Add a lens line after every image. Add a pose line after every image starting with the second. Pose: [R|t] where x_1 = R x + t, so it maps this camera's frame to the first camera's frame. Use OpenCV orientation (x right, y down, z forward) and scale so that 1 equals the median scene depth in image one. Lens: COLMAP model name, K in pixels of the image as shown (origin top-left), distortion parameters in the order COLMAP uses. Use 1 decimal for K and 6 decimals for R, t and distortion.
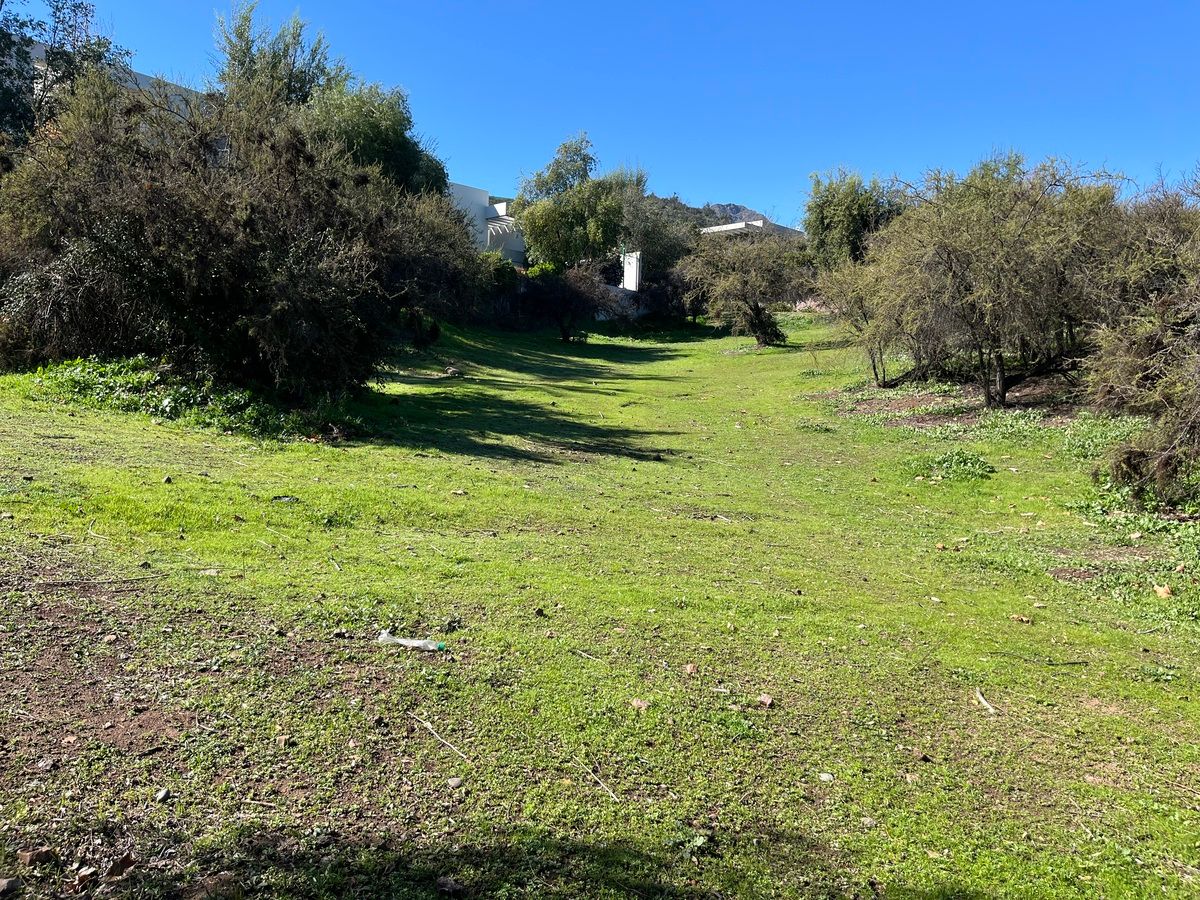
lens RADIAL K [[850.8, 0, 600.0], [0, 850.8, 450.0], [0, 0, 1]] dist [0.013753, -0.051703]
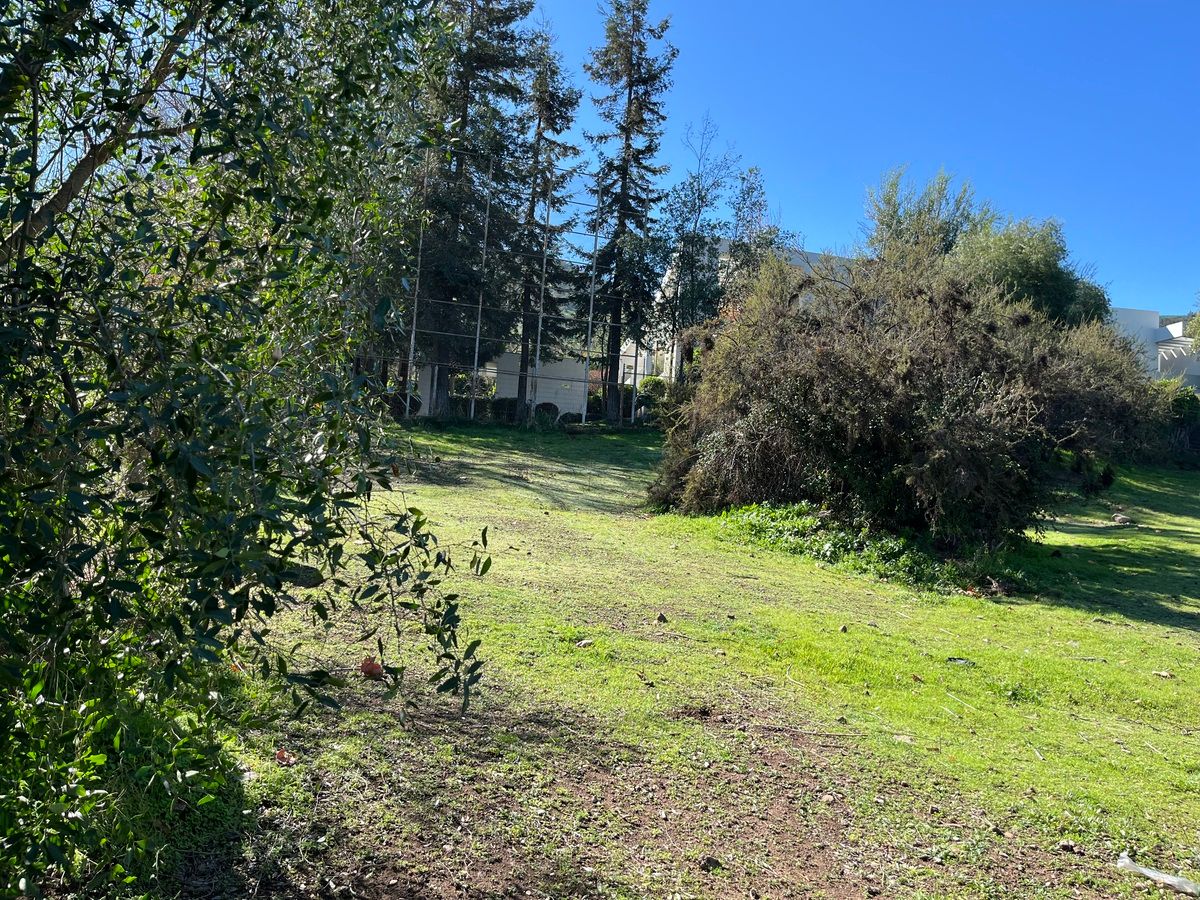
lens RADIAL K [[850.8, 0, 600.0], [0, 850.8, 450.0], [0, 0, 1]] dist [0.013753, -0.051703]
pose [[0.770853, -0.028808, -0.636361, -0.046860], [-0.071965, 0.988643, -0.131929, -0.014621], [0.632934, 0.147494, 0.760026, -0.005900]]
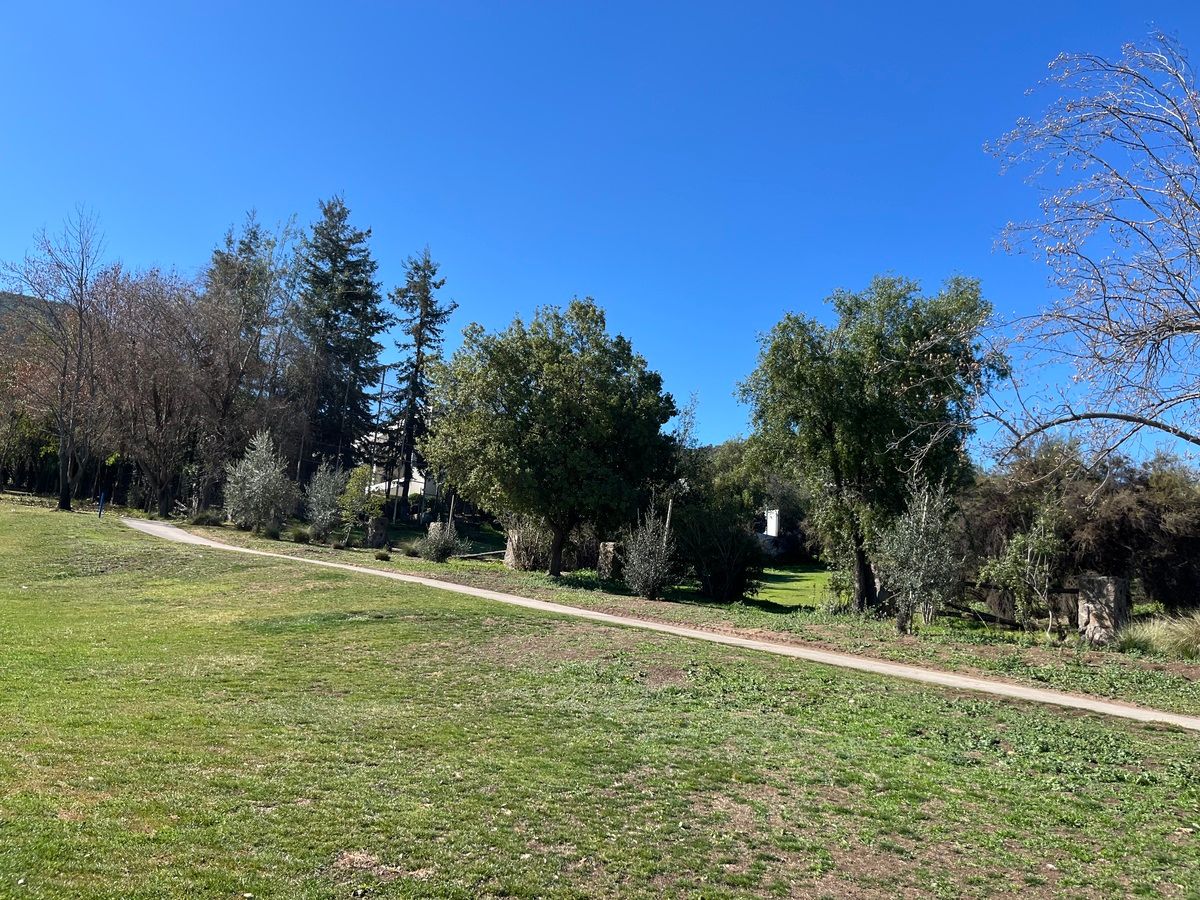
lens RADIAL K [[850.8, 0, 600.0], [0, 850.8, 450.0], [0, 0, 1]] dist [0.013753, -0.051703]
pose [[0.987174, -0.003414, -0.159614, -0.100002], [-0.038435, 0.965285, -0.258354, 0.265797], [0.154955, 0.261175, 0.952773, -2.158216]]
